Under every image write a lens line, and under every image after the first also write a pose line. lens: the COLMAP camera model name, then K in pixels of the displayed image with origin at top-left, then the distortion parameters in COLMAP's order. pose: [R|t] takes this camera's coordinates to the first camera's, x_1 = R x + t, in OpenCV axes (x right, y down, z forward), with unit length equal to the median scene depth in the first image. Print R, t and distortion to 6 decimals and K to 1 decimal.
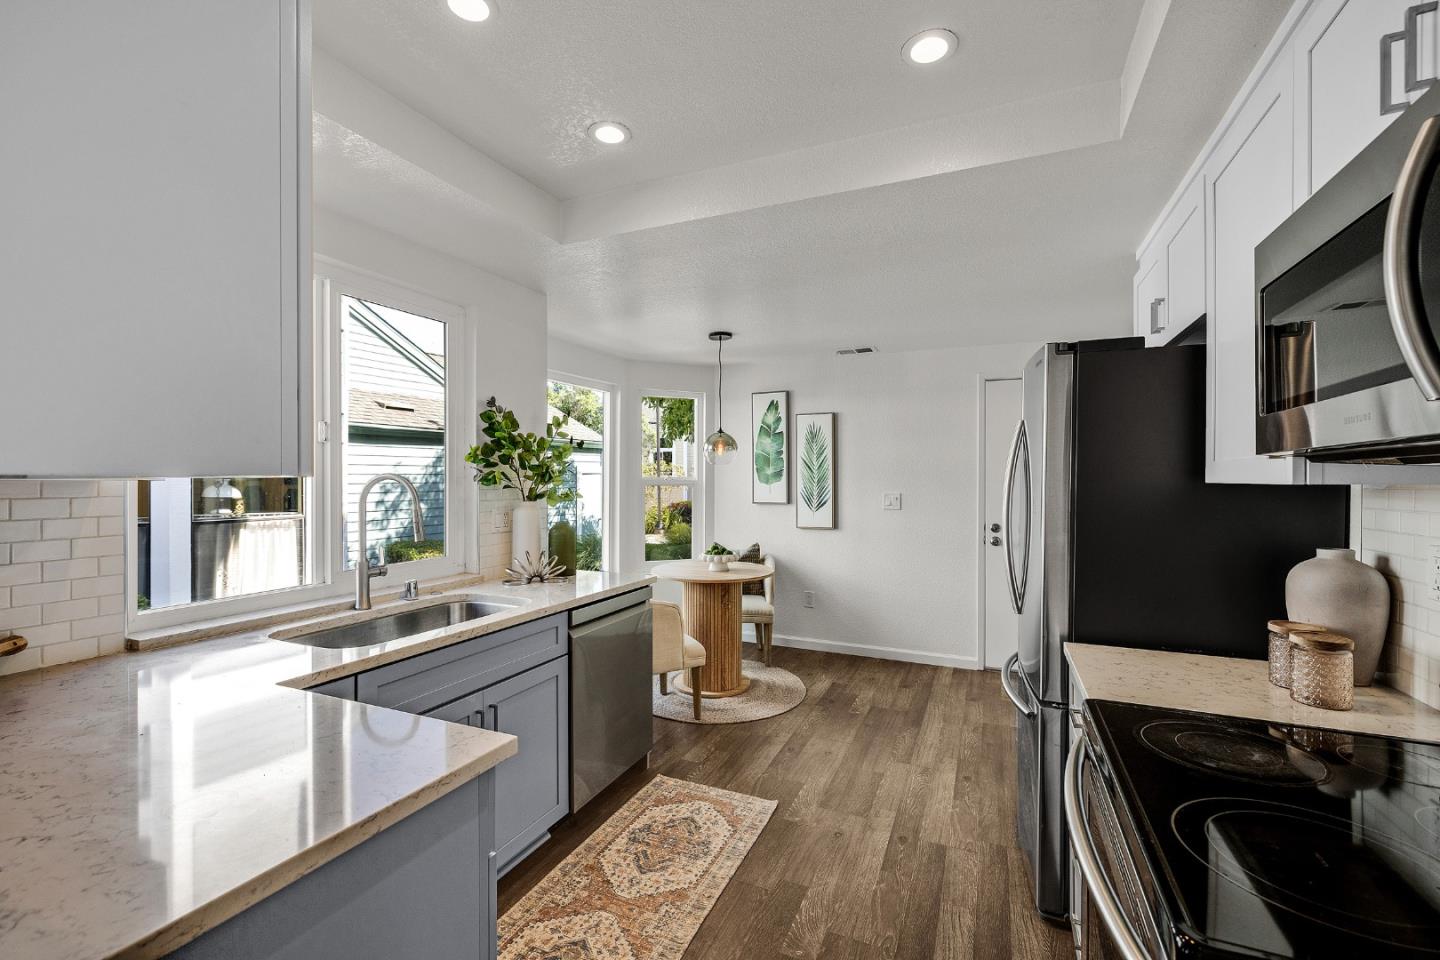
lens RADIAL K [[592.2, 0, 728.3], [0, 592.2, 482.7], [0, 0, 1]] dist [-0.000284, 0.000297]
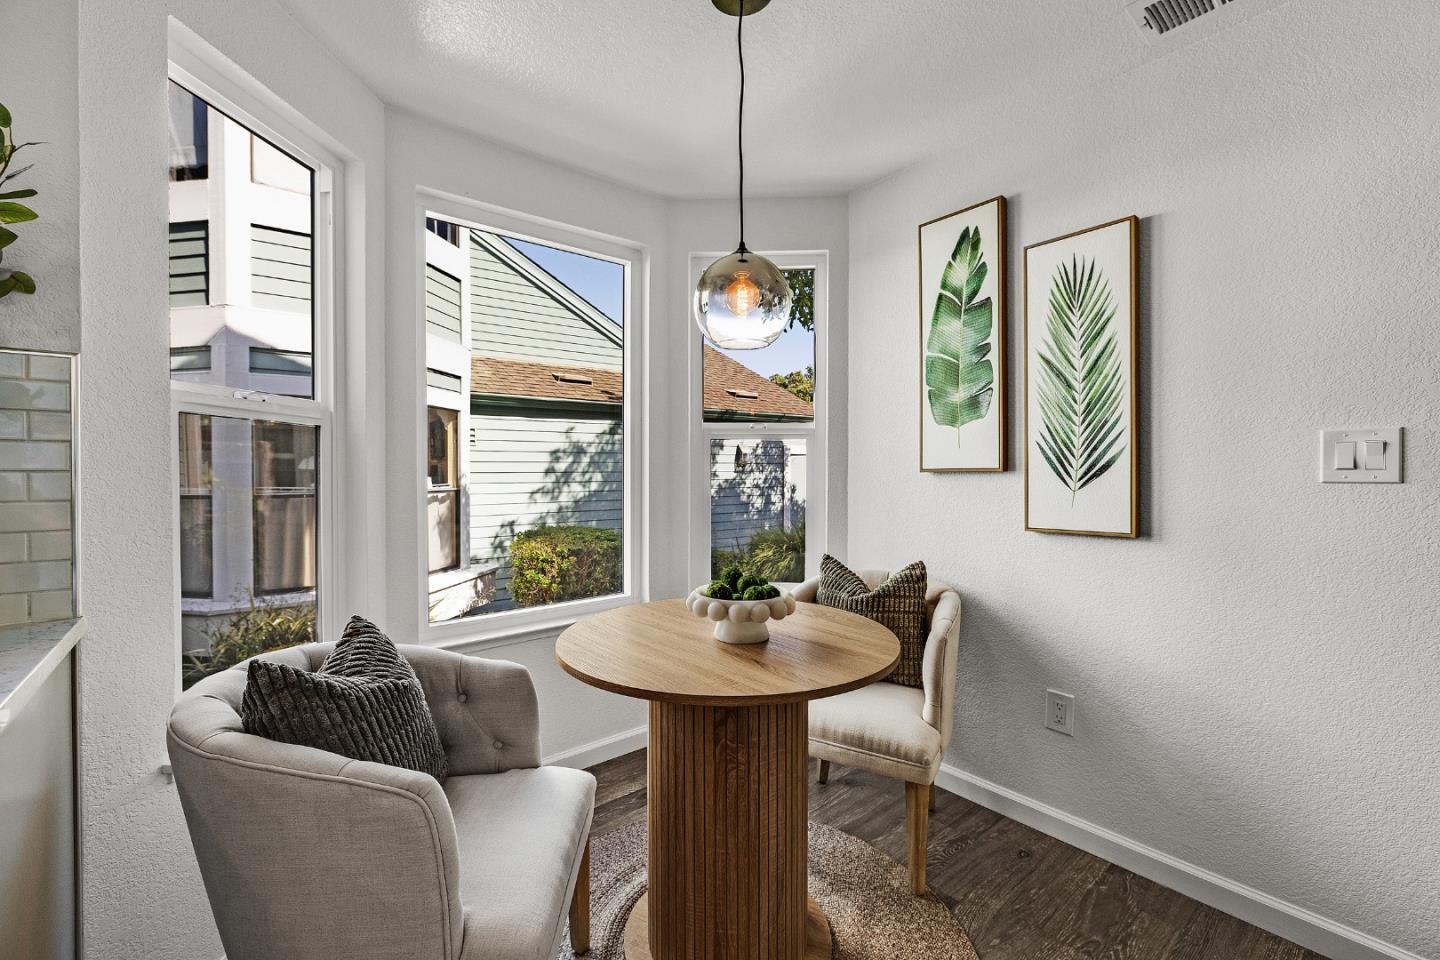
lens RADIAL K [[592.2, 0, 705.4], [0, 592.2, 464.5], [0, 0, 1]] dist [-0.000284, 0.000297]
pose [[0.898001, 0.006445, -0.439946, 0.095414], [-0.003890, 0.999970, 0.006709, 0.029440], [0.439976, -0.004313, 0.897999, 0.531833]]
